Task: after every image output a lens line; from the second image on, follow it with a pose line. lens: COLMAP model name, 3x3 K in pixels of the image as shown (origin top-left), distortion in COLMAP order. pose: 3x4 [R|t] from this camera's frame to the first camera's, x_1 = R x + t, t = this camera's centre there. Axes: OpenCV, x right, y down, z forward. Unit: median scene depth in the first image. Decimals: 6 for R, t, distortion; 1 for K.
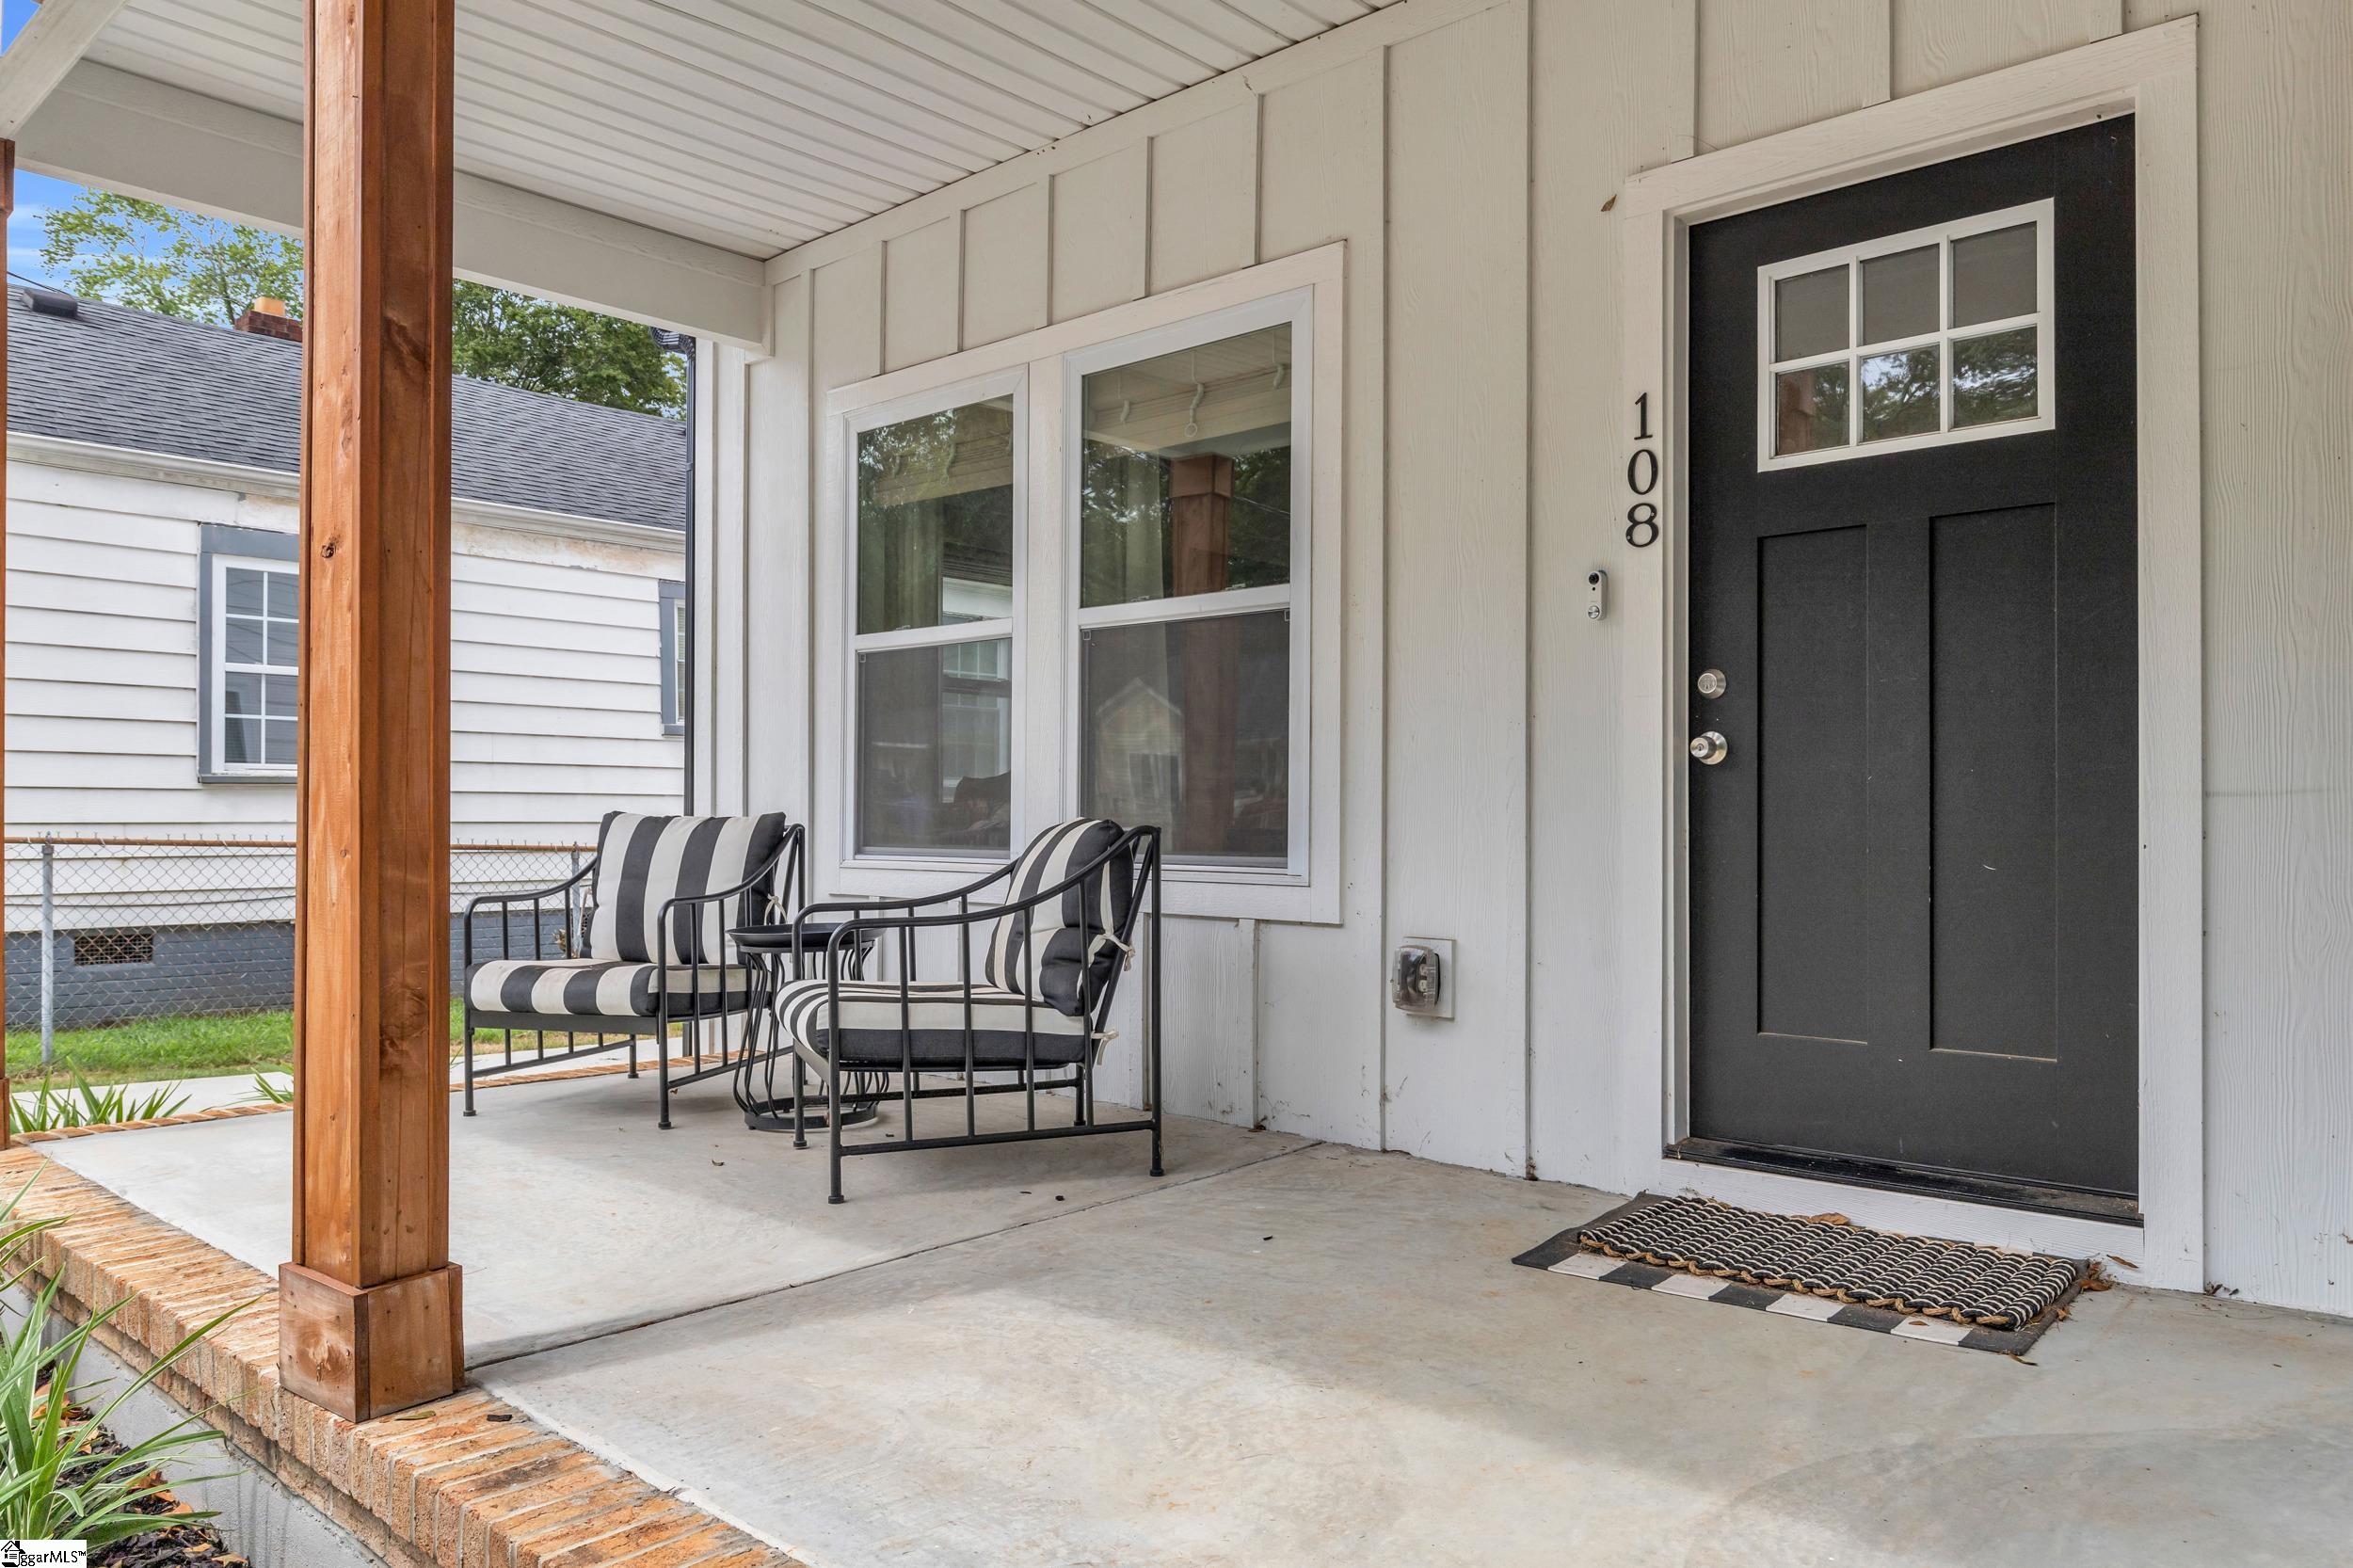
lens RADIAL K [[1658.6, 0, 1182.9], [0, 1658.6, 785.6], [0, 0, 1]] dist [-0.011869, -0.005570]
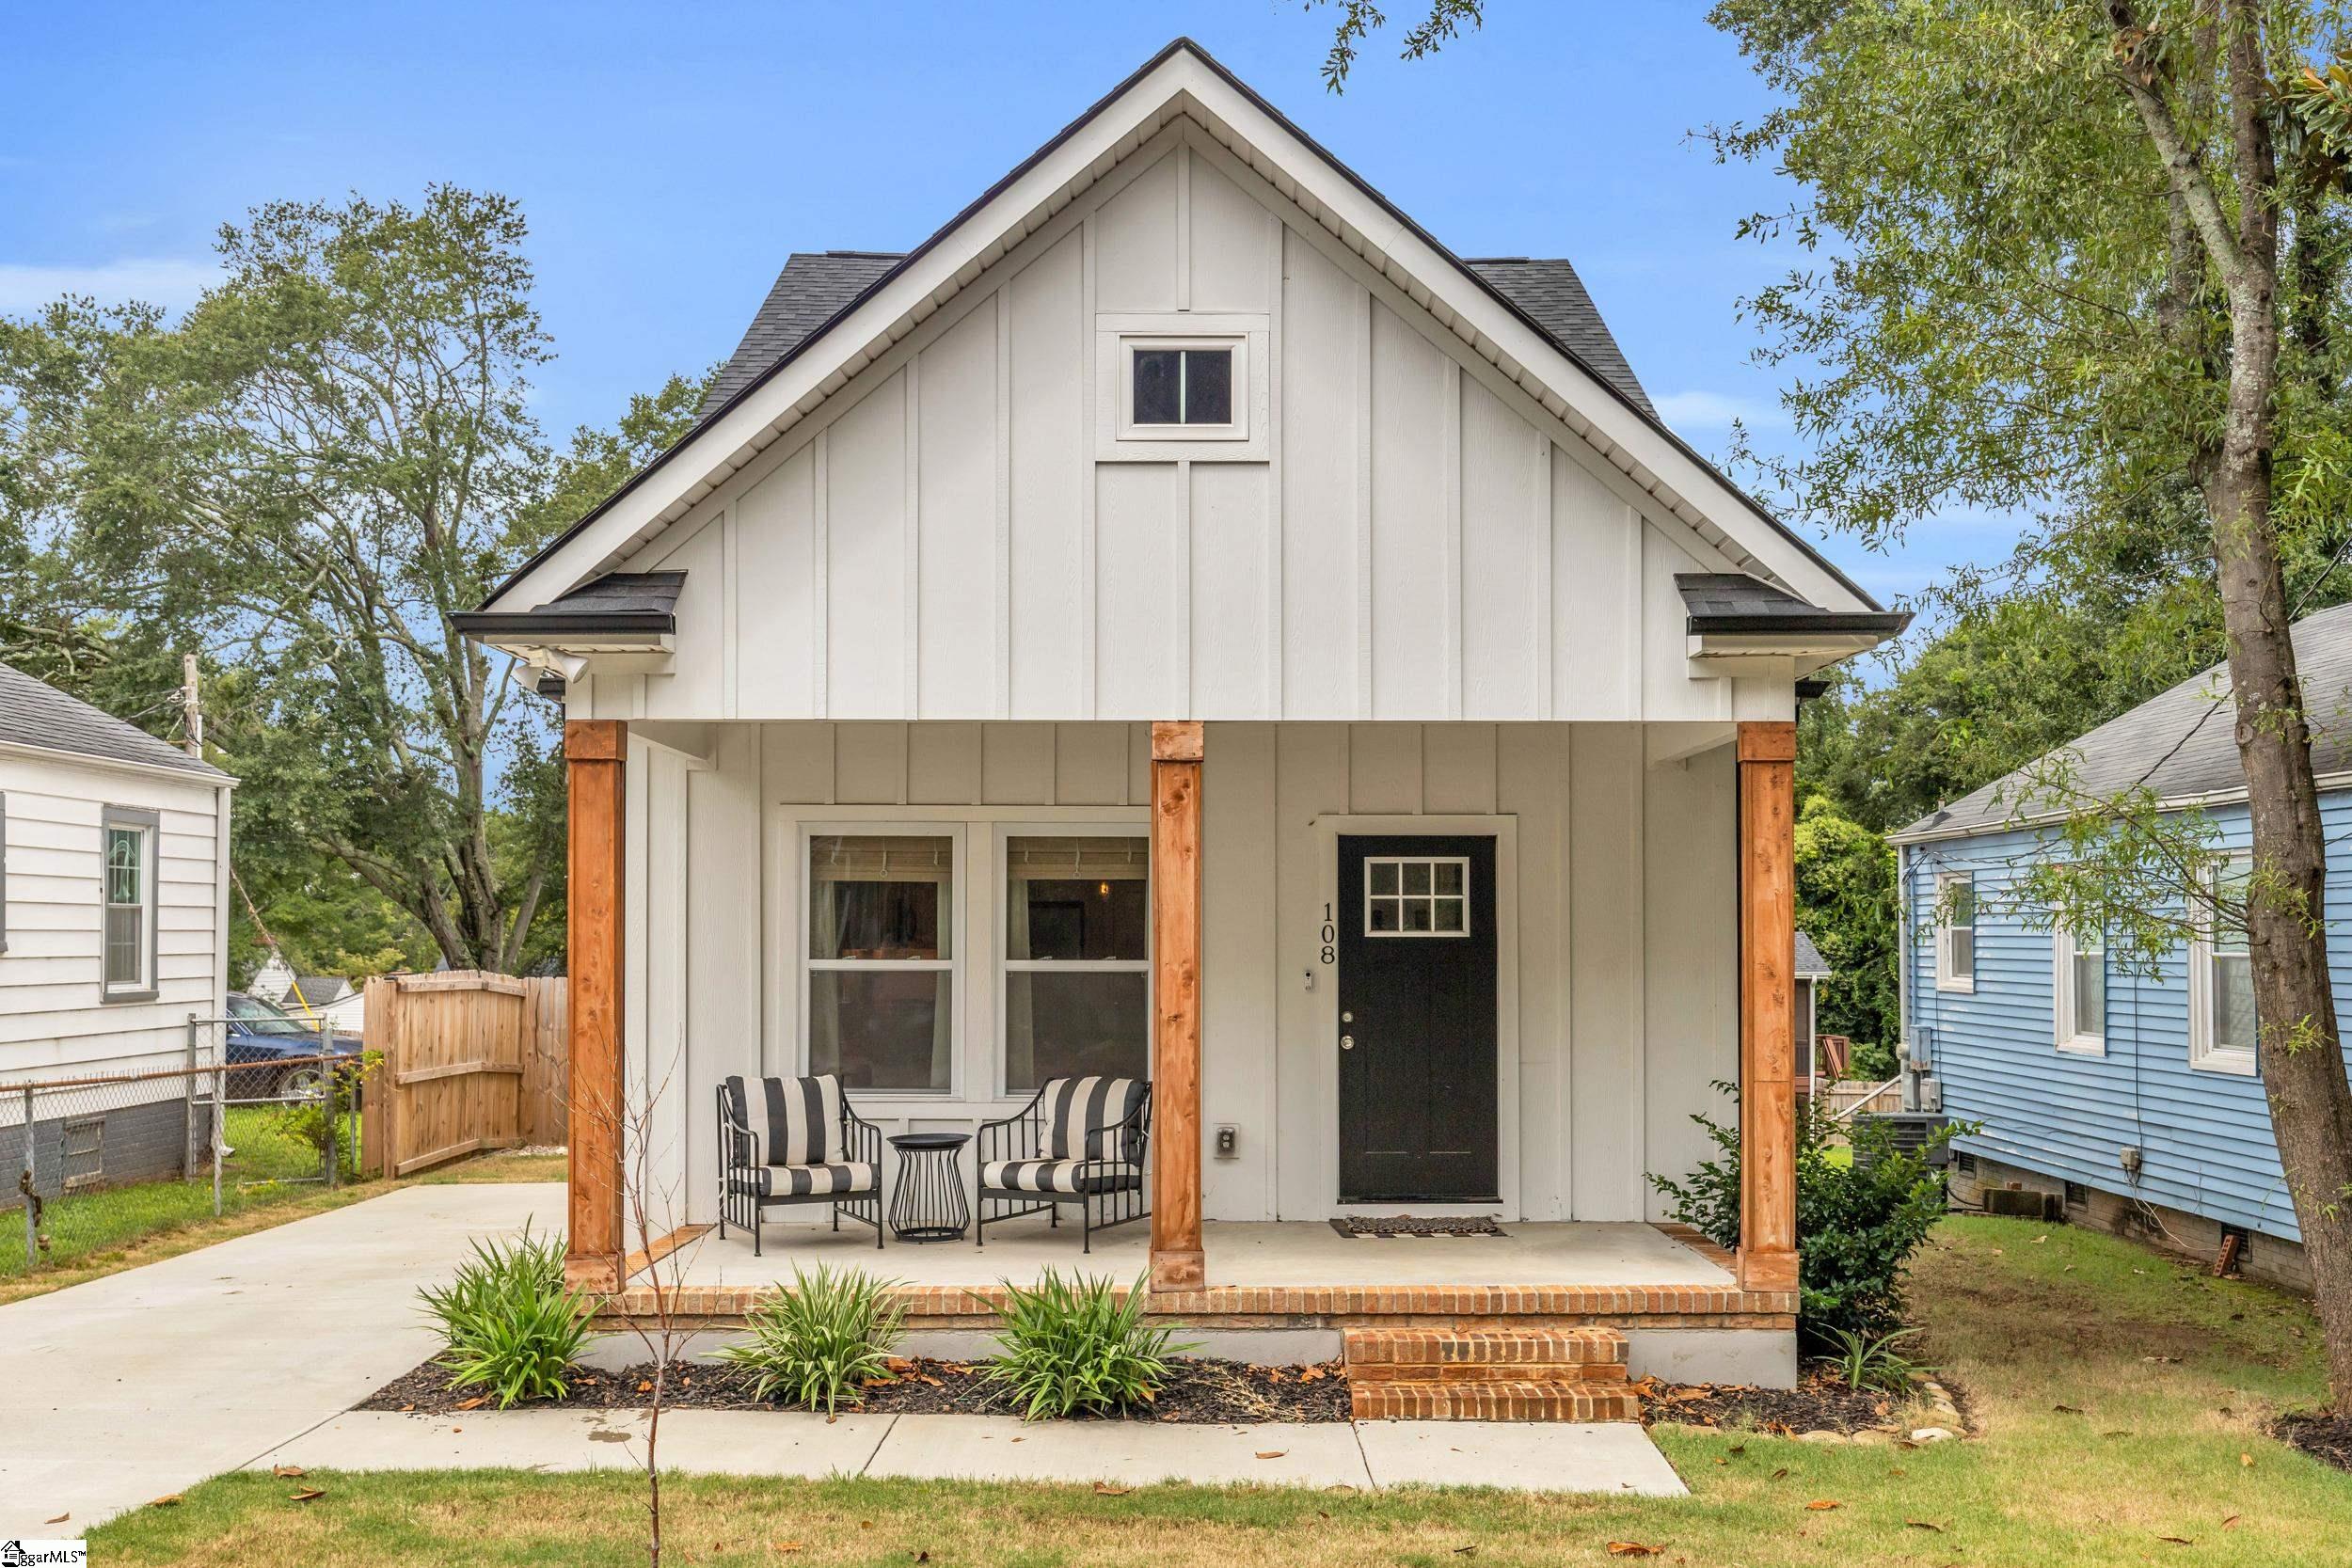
lens RADIAL K [[2426.8, 0, 1174.3], [0, 2426.8, 792.6], [0, 0, 1]] dist [-0.005429, 0.000000]
pose [[0.730774, 0.019110, 0.682352, -2.519286], [-0.017012, 0.999807, -0.009781, -0.377861], [-0.682407, -0.004461, 0.730958, -1.613710]]
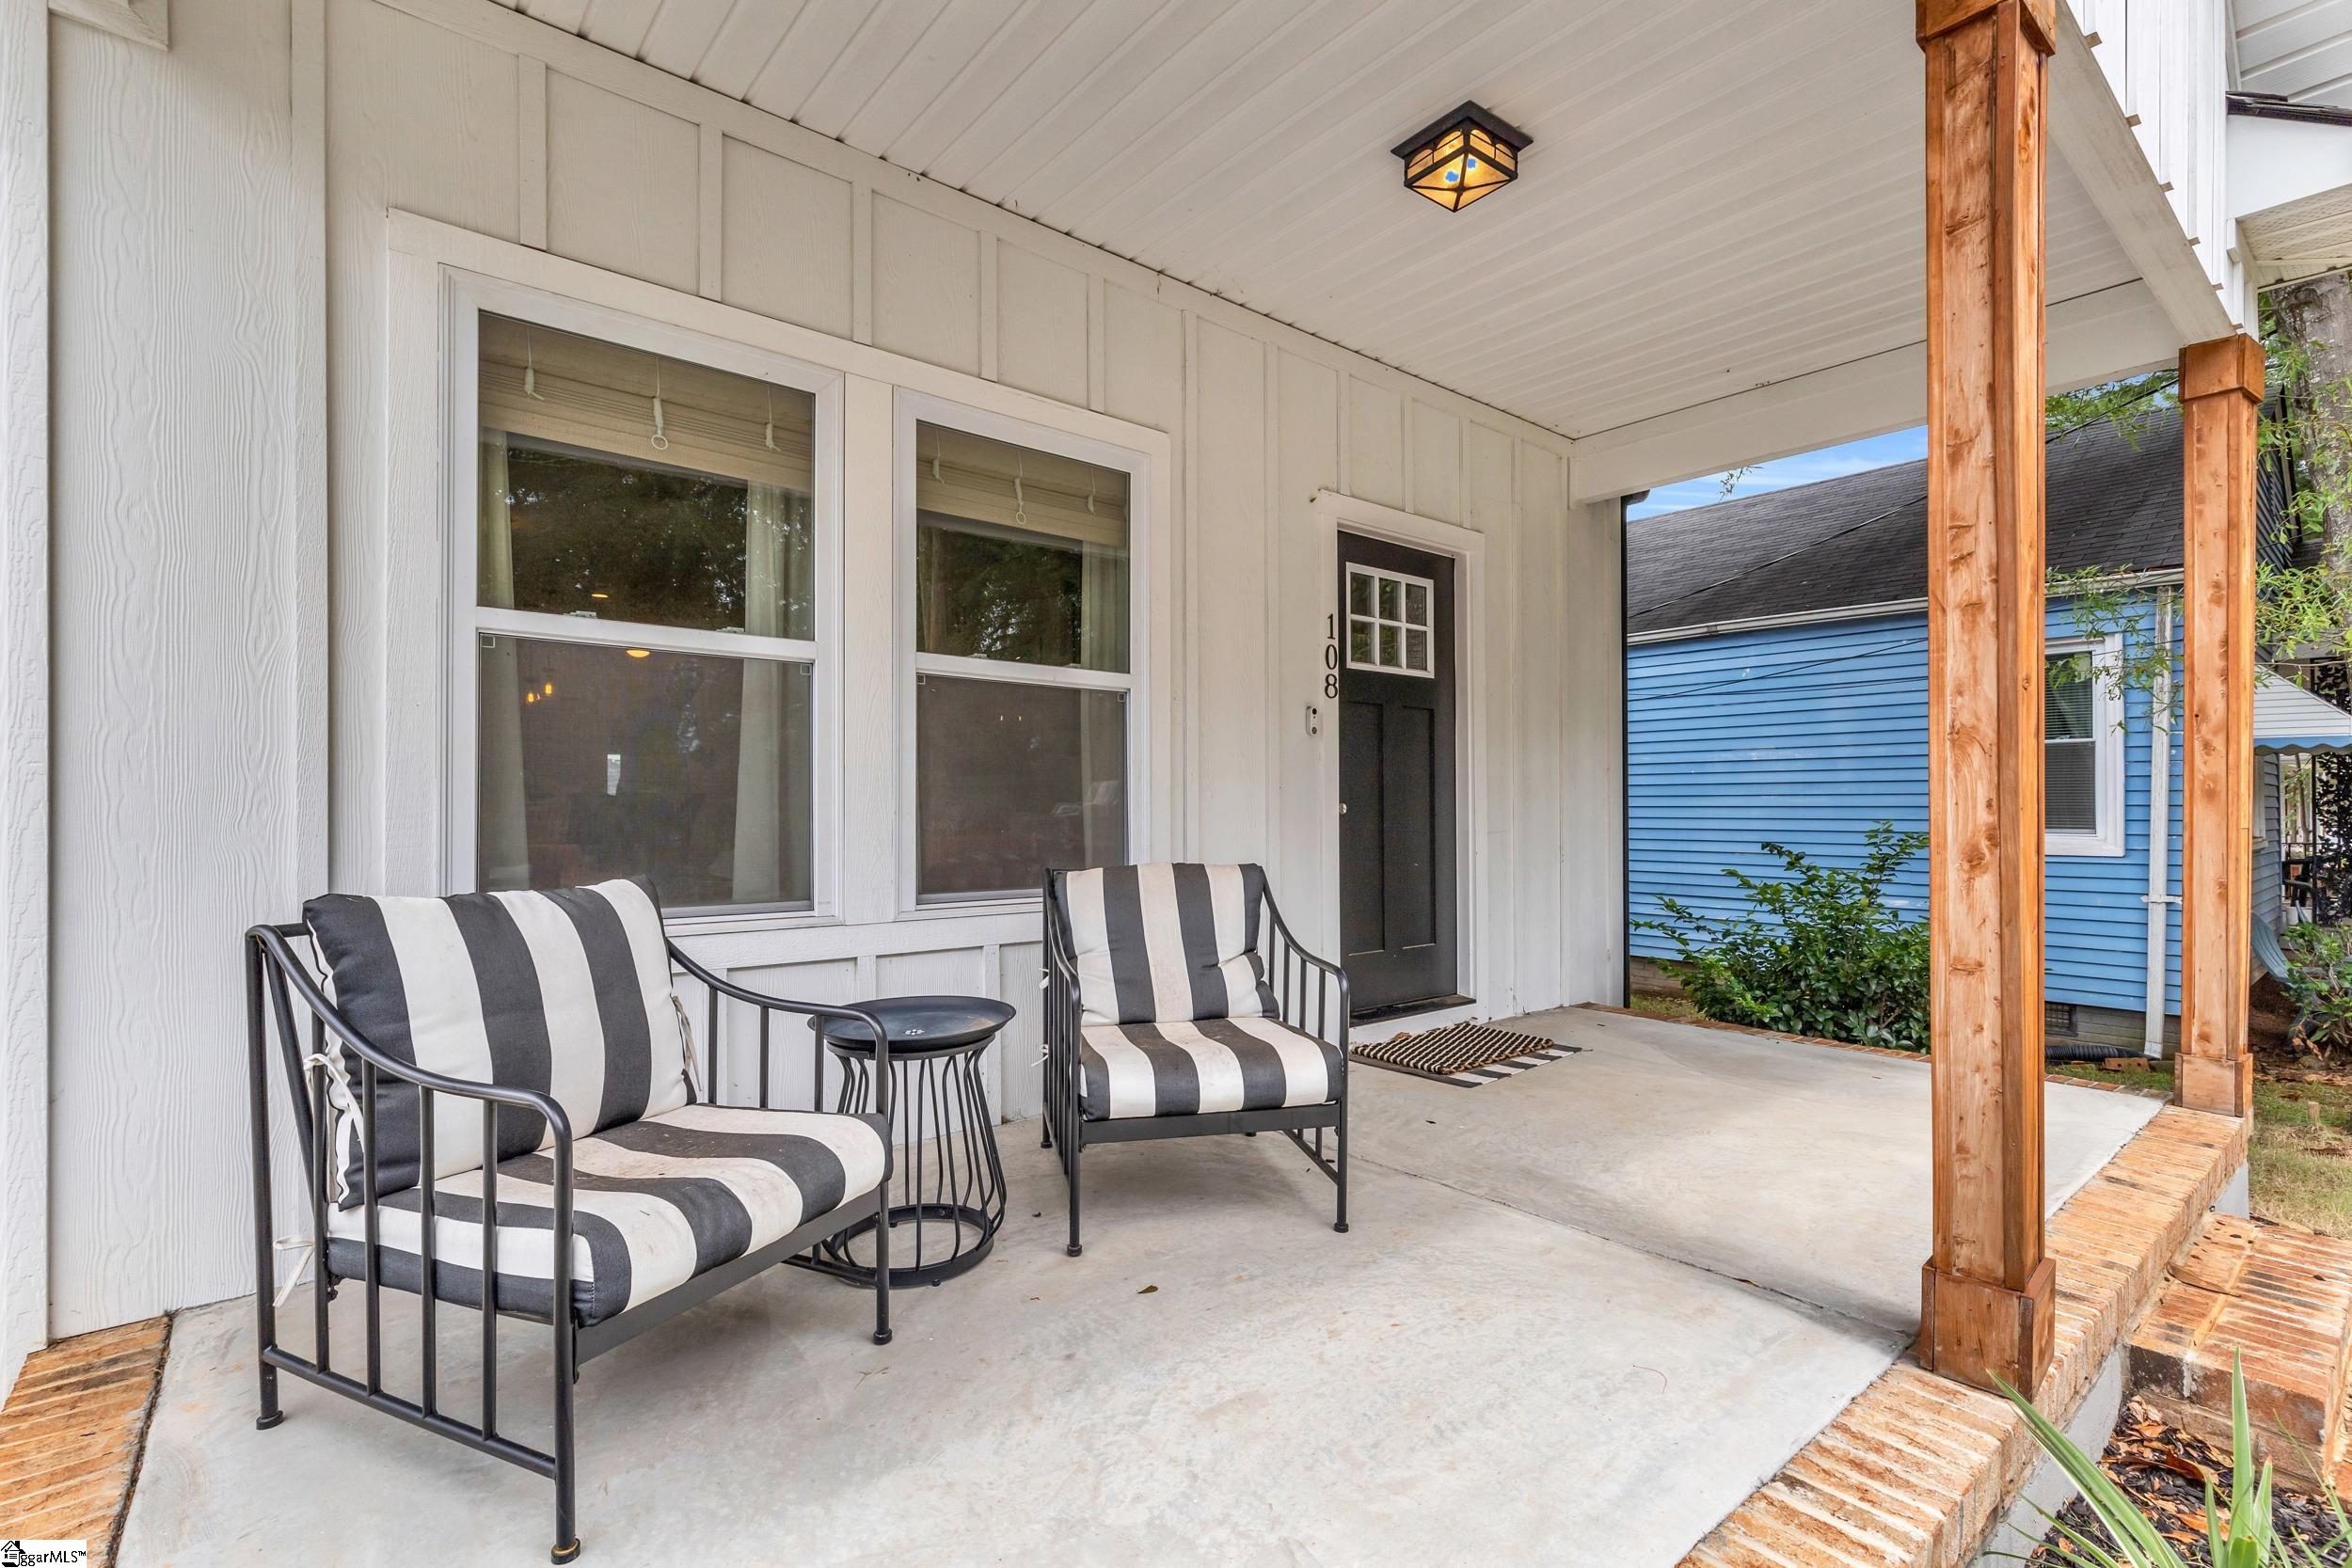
lens RADIAL K [[1081.6, 0, 1177.5], [0, 1081.6, 787.8], [0, 0, 1]] dist [-0.008222, -0.000142]
pose [[0.129833, 0.010809, 0.991477, -0.949897], [-0.029480, 0.999541, -0.007037, -0.033096], [-0.991098, -0.028315, 0.130092, 1.038706]]
